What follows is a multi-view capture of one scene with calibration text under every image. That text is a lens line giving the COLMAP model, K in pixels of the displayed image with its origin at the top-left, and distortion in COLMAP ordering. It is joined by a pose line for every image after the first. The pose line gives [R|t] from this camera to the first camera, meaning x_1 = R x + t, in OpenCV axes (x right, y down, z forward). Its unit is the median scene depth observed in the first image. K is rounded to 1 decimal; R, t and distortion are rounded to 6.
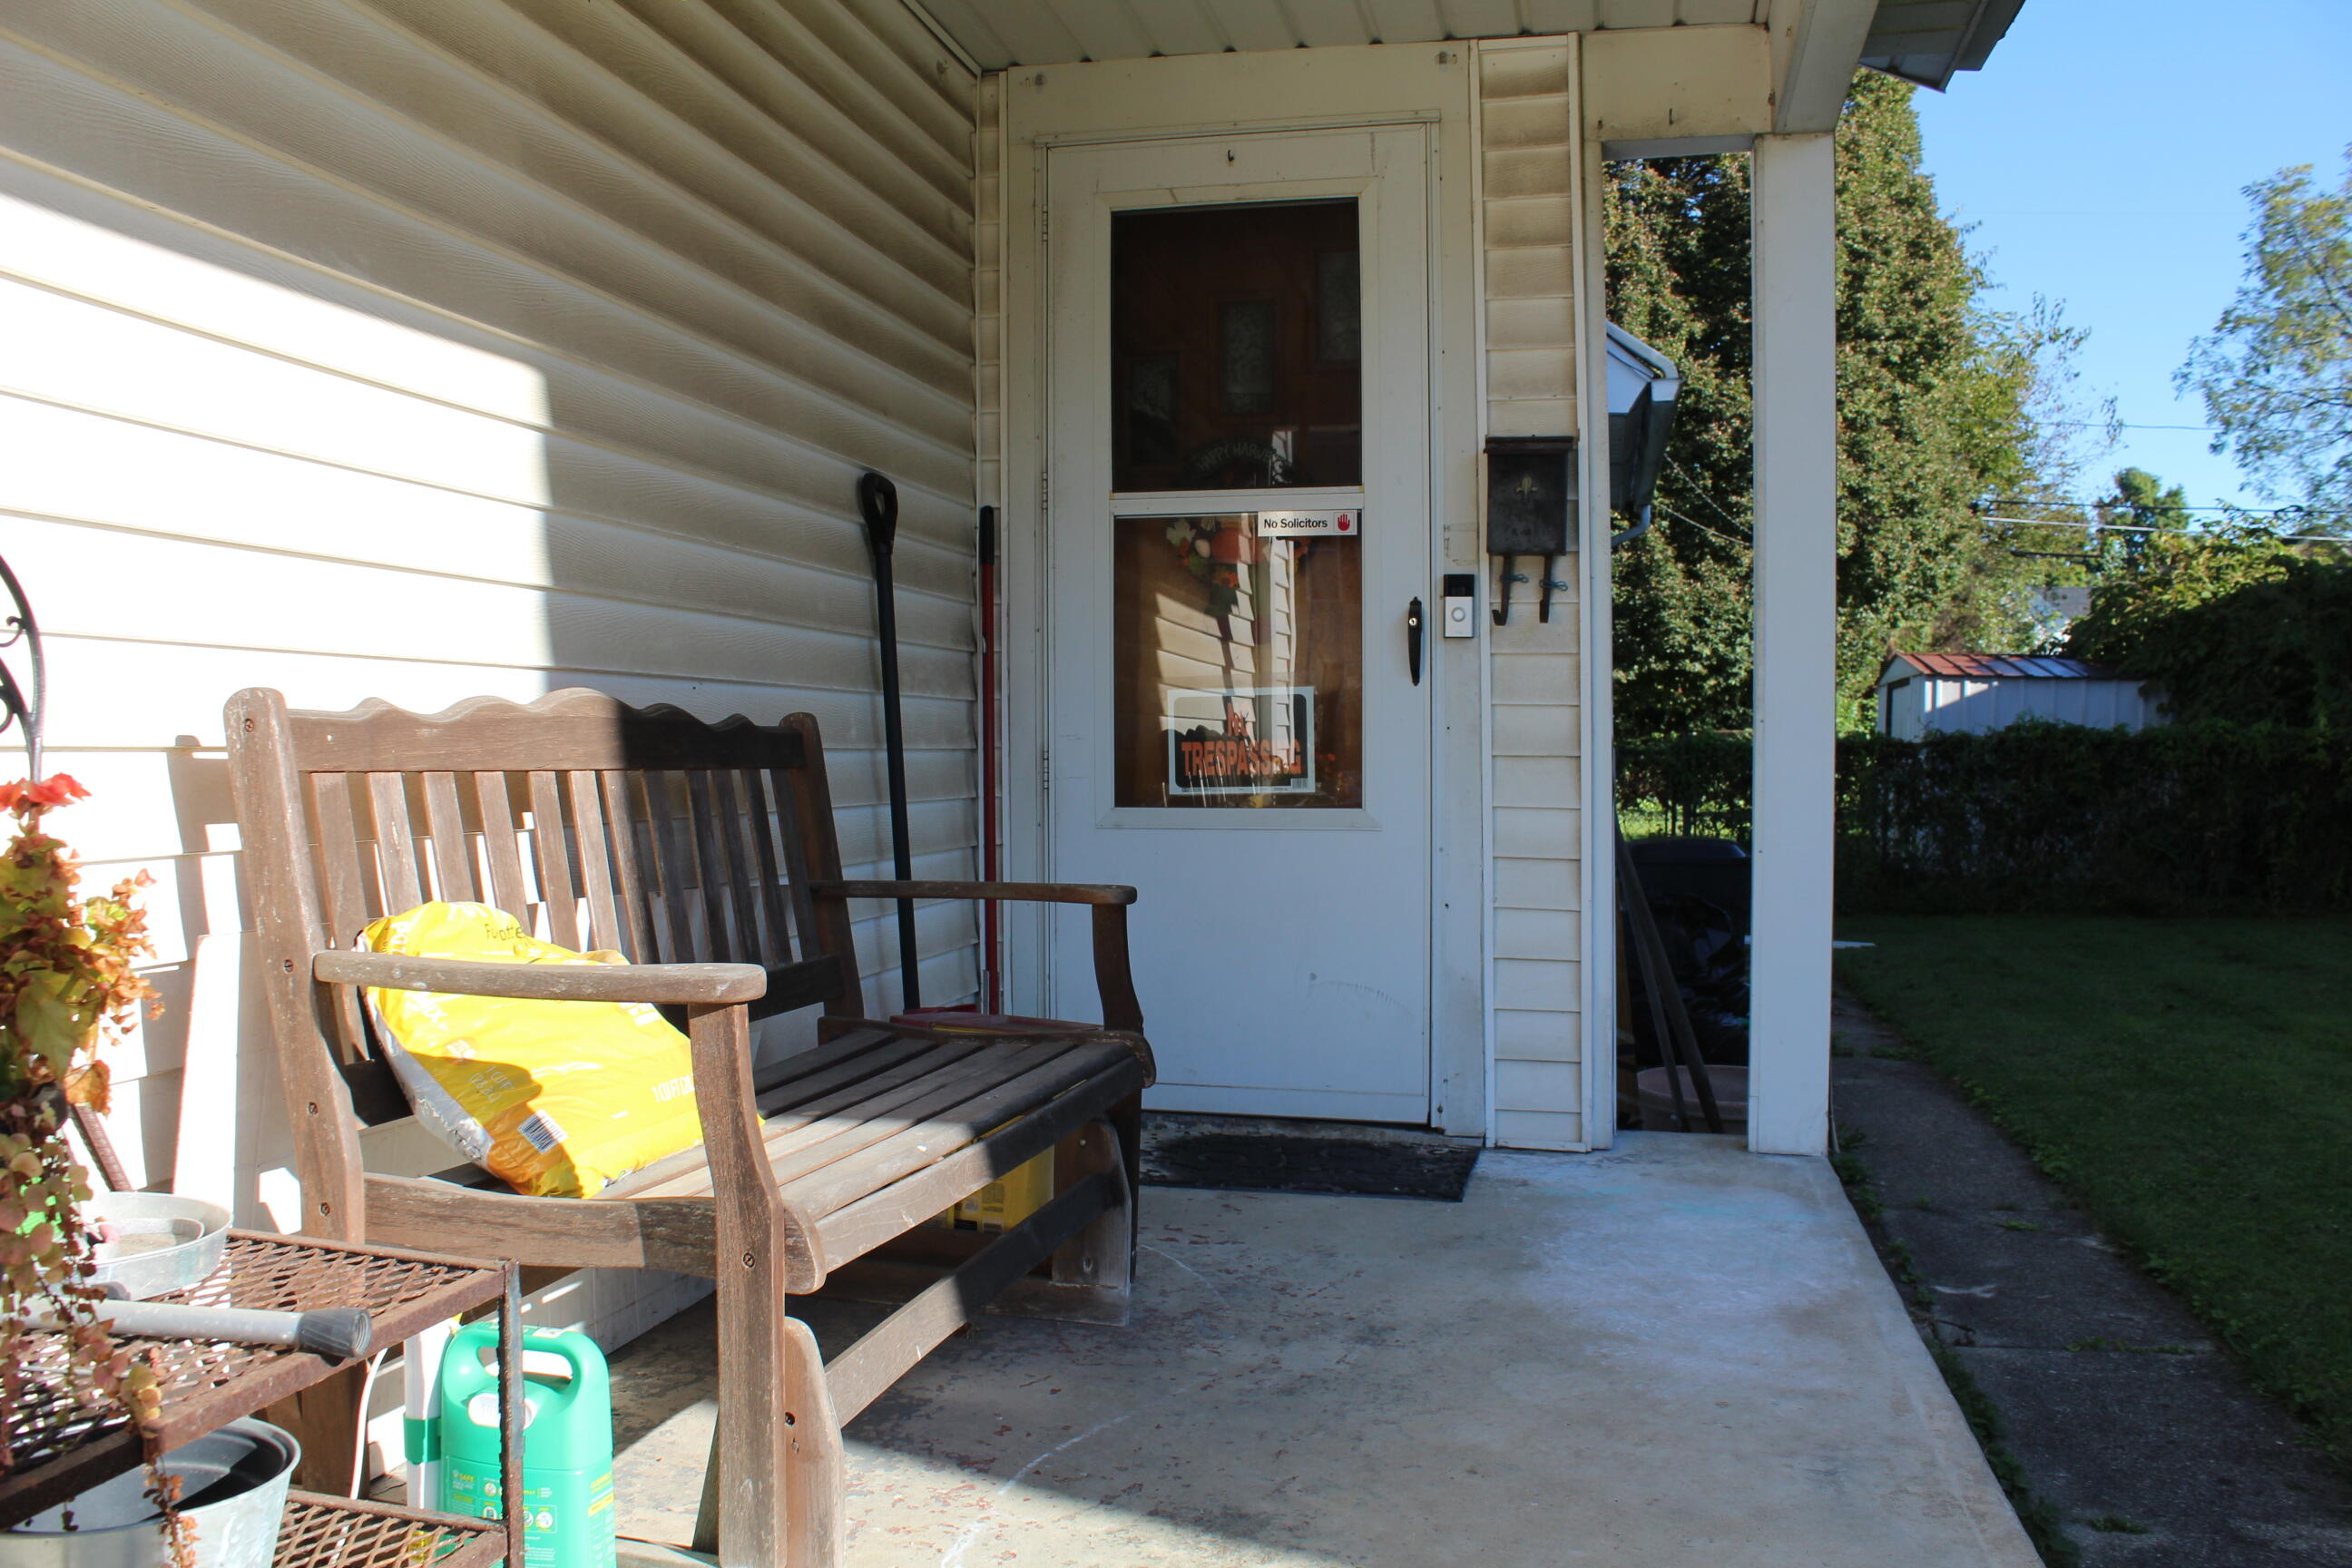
lens RADIAL K [[2008.6, 0, 1168.0], [0, 2008.6, 787.4], [0, 0, 1]] dist [-0.166594, 0.166621]
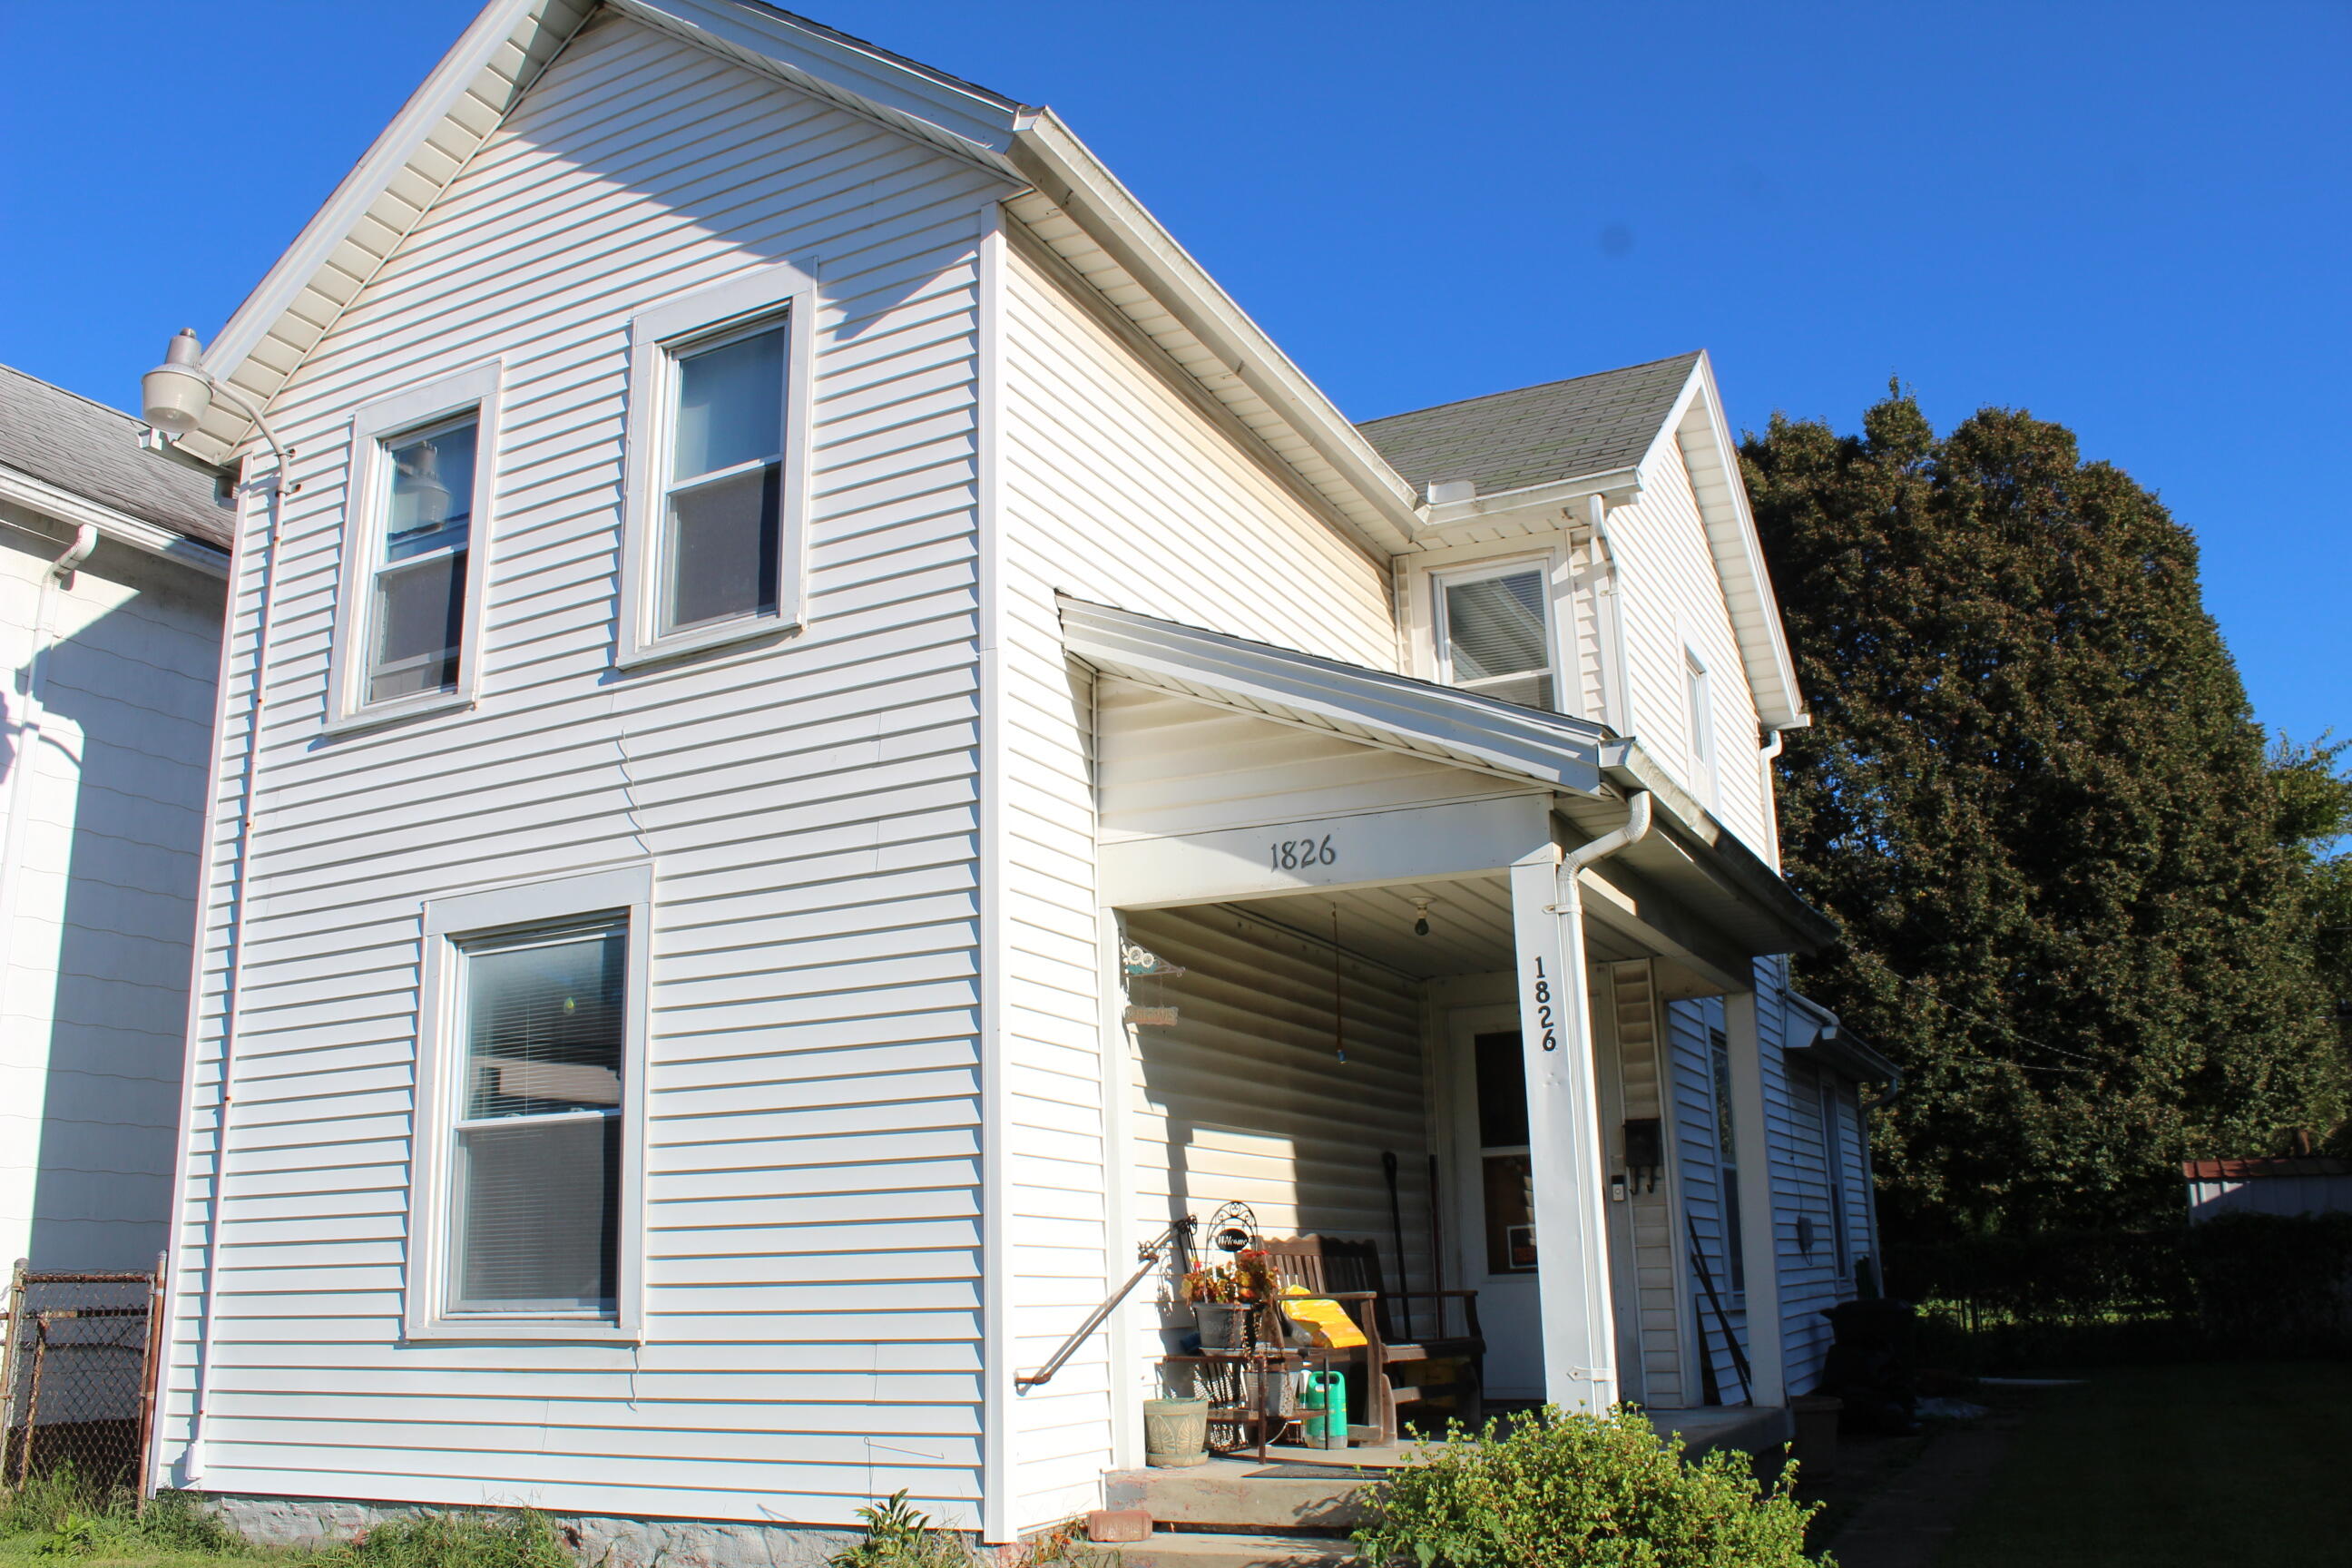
lens RADIAL K [[2008.6, 0, 1168.0], [0, 2008.6, 787.4], [0, 0, 1]] dist [-0.166594, 0.166621]
pose [[0.970223, -0.081780, -0.227989, 0.034122], [0.018946, 0.964016, -0.265168, 0.012354], [0.241471, 0.252952, 0.936860, -0.267067]]
